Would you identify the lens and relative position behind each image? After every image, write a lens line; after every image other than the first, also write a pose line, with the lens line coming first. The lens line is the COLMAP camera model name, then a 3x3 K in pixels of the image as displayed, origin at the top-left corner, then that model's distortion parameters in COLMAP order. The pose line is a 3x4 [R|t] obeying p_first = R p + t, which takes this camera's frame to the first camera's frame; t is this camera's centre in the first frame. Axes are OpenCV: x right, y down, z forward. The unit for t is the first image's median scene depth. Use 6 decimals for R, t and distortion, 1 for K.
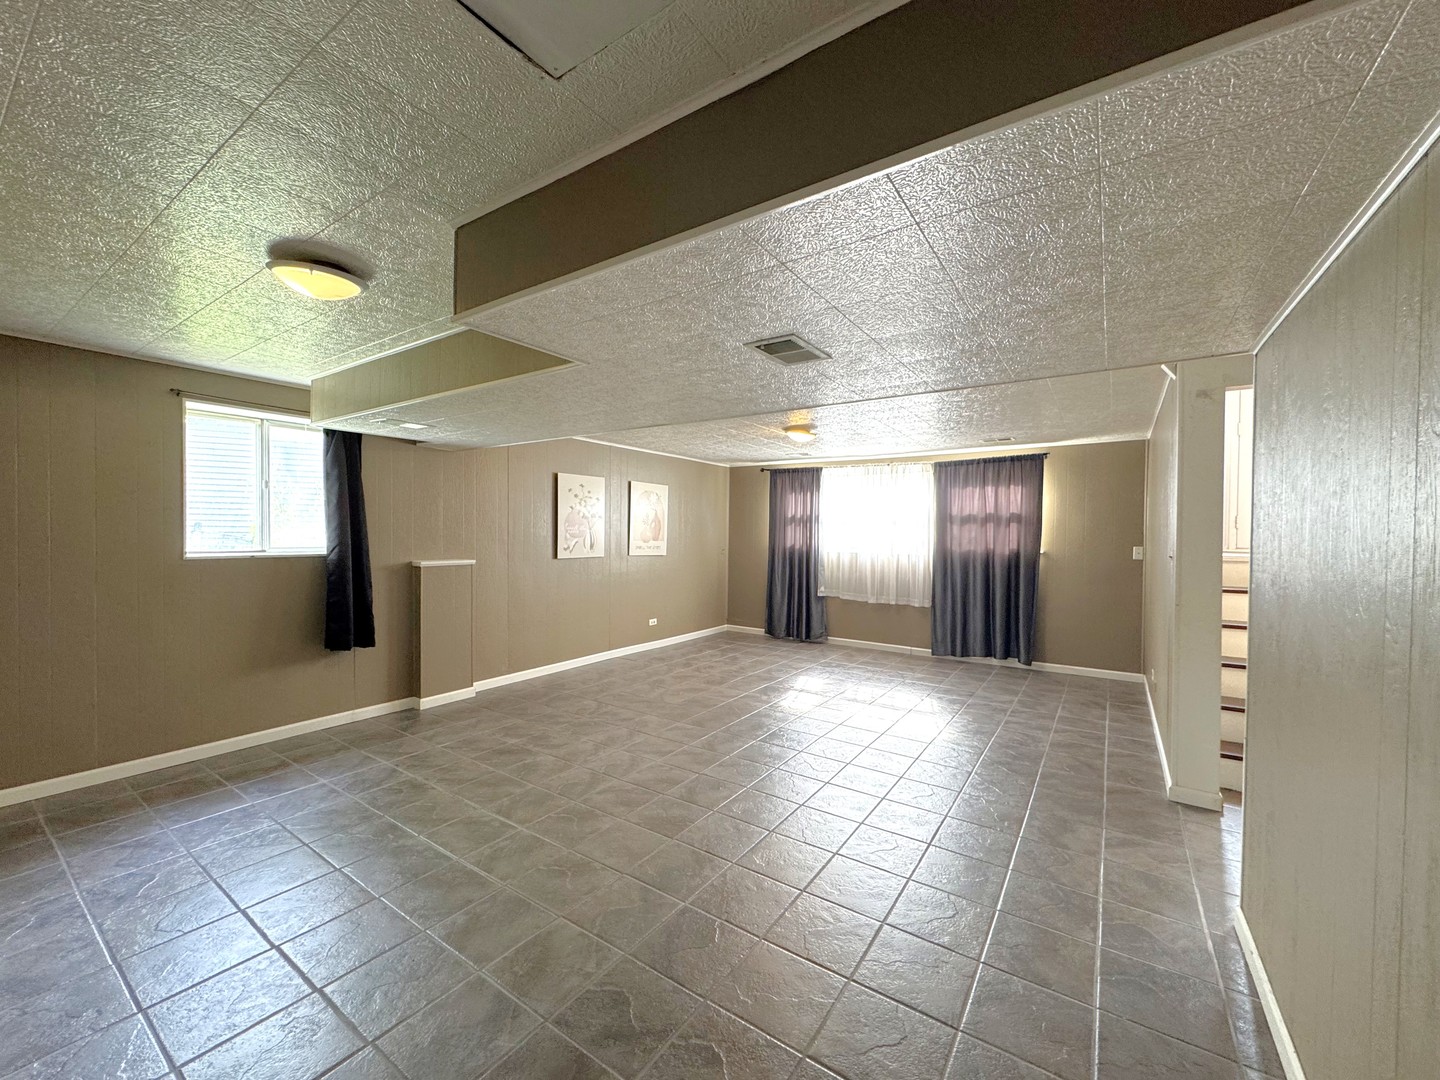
lens RADIAL K [[577.1, 0, 720.0], [0, 577.1, 540.0], [0, 0, 1]] dist [-0.006375, 0.001046]
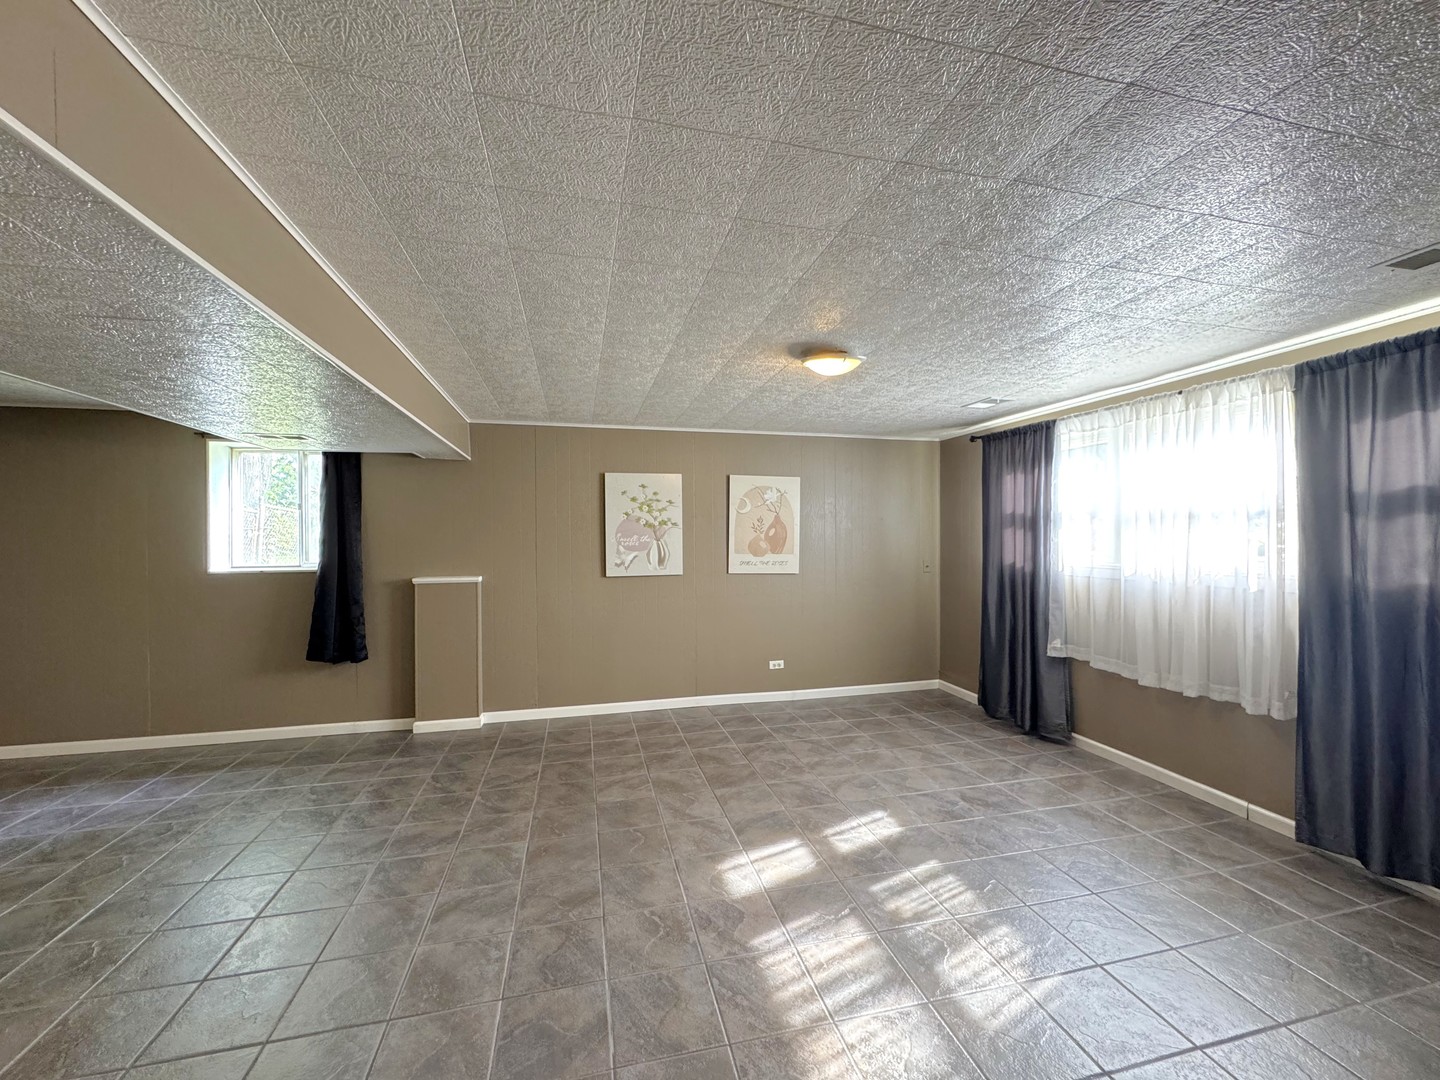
lens RADIAL K [[577.1, 0, 720.0], [0, 577.1, 540.0], [0, 0, 1]] dist [-0.006375, 0.001046]
pose [[0.742065, -0.010553, -0.670244, 0.393117], [0.004624, 0.999933, -0.010625, -0.010683], [0.670311, 0.004785, 0.742064, 0.493788]]
